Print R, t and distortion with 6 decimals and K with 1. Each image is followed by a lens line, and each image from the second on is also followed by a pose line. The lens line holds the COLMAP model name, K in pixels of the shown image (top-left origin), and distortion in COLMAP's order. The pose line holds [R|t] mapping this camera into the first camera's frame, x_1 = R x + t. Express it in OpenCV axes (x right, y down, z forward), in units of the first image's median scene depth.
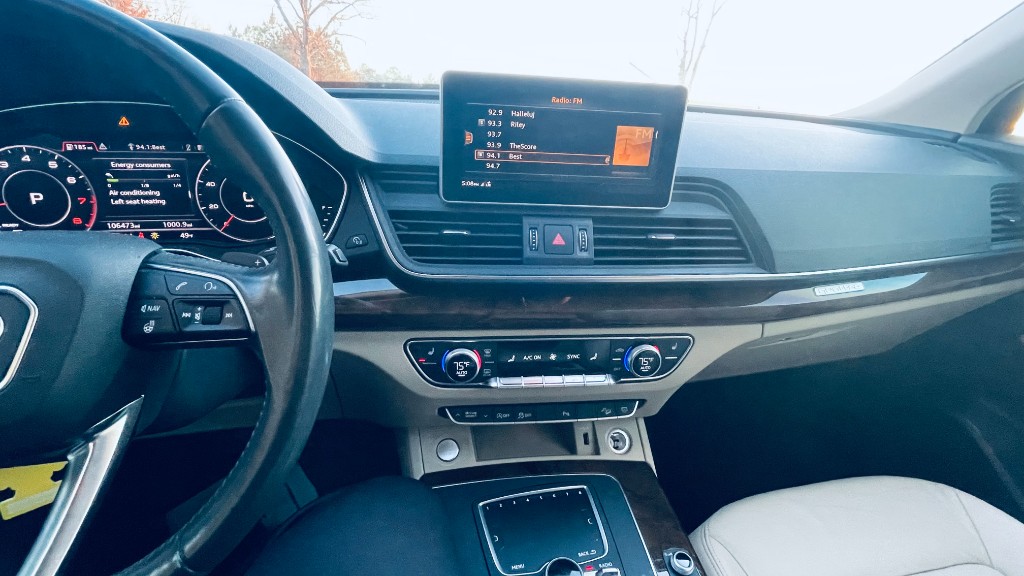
lens RADIAL K [[485.5, 0, 509.9], [0, 485.5, 287.1], [0, 0, 1]] dist [0.002099, -0.002034]
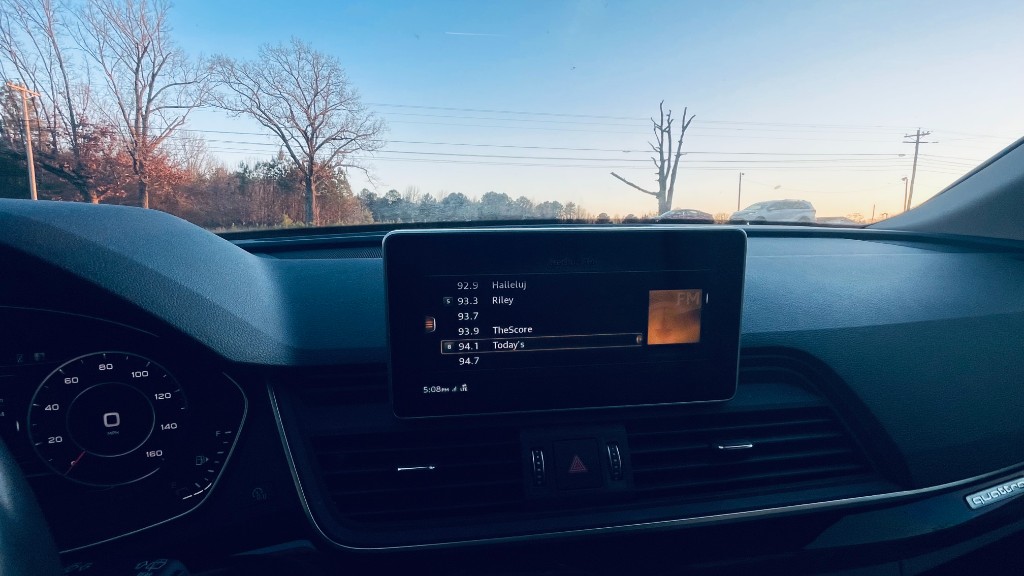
lens RADIAL K [[485.5, 0, 510.4], [0, 485.5, 285.5], [0, 0, 1]] dist [0.002099, -0.002034]
pose [[0.998076, -0.061730, 0.005837, 0.022960], [0.061535, 0.974534, -0.215630, -0.195480], [0.007622, 0.215575, 0.976458, 0.318066]]
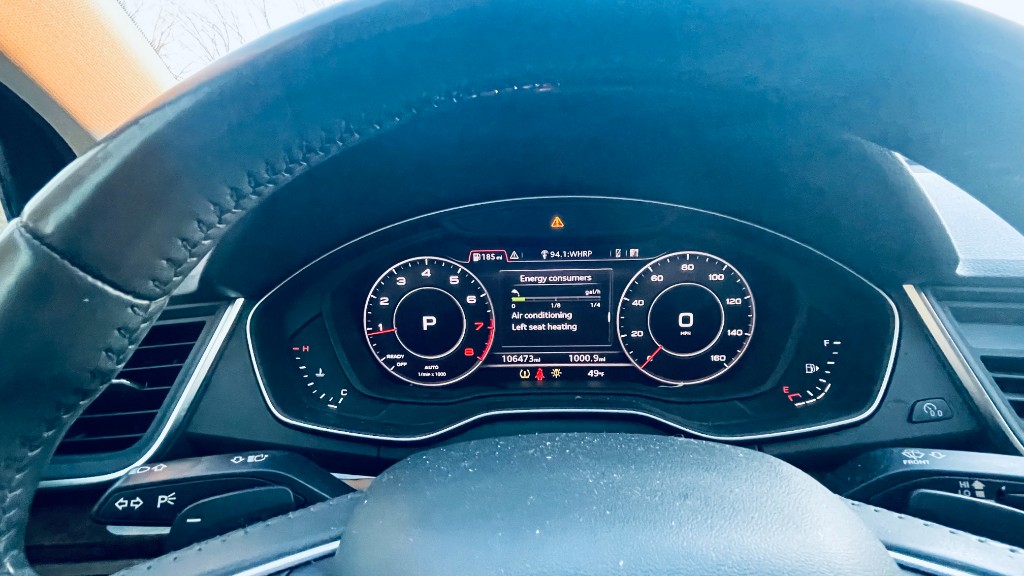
lens RADIAL K [[485.5, 0, 505.6], [0, 485.5, 283.5], [0, 0, 1]] dist [0.002099, -0.002034]
pose [[0.956619, 0.002257, -0.291333, -0.604790], [-0.043962, 0.989639, -0.136684, -0.137611], [0.288006, 0.143562, 0.946807, 0.284508]]
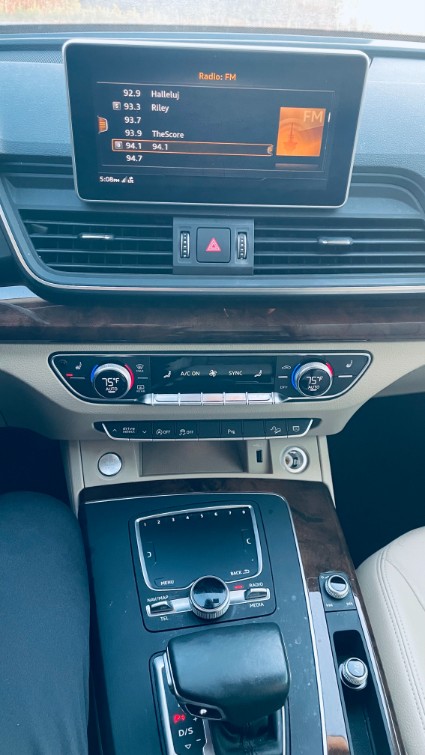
lens RADIAL K [[573.6, 0, 213.8], [0, 573.6, 371.5], [0, 0, 1]] dist [0.072924, -0.078946]
pose [[0.998093, 0.020368, -0.058264, 0.167084], [-0.008873, 0.981528, 0.191113, -0.072505], [0.061080, -0.190232, 0.979837, -0.068891]]
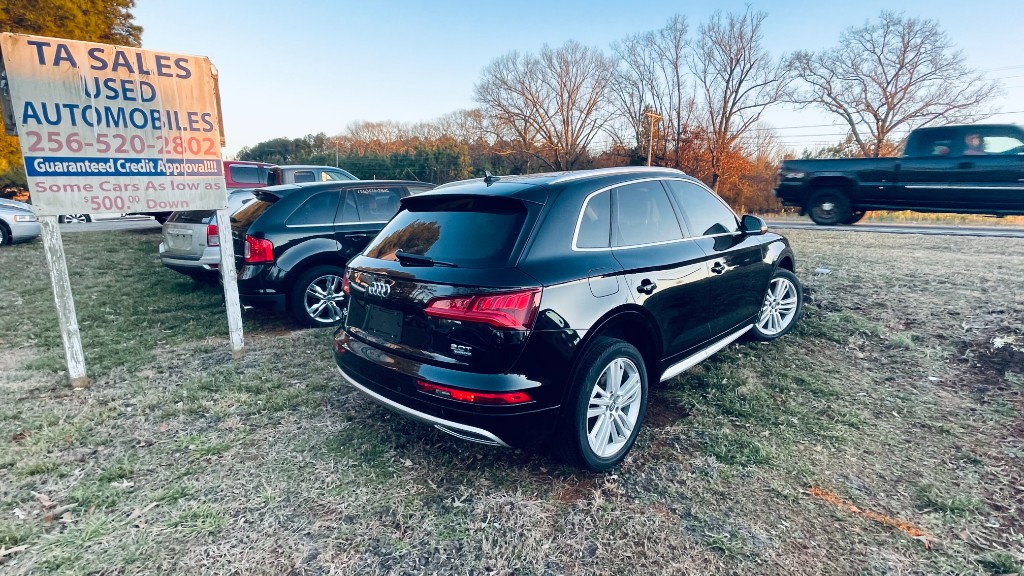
lens RADIAL K [[485.5, 0, 506.8], [0, 485.5, 289.6], [0, 0, 1]] dist [0.002099, -0.002034]
pose [[0.513013, 0.103636, -0.852102, 4.830000], [-0.281229, 0.958188, -0.052777, 1.369006], [0.811004, 0.266711, 0.520709, -4.192512]]
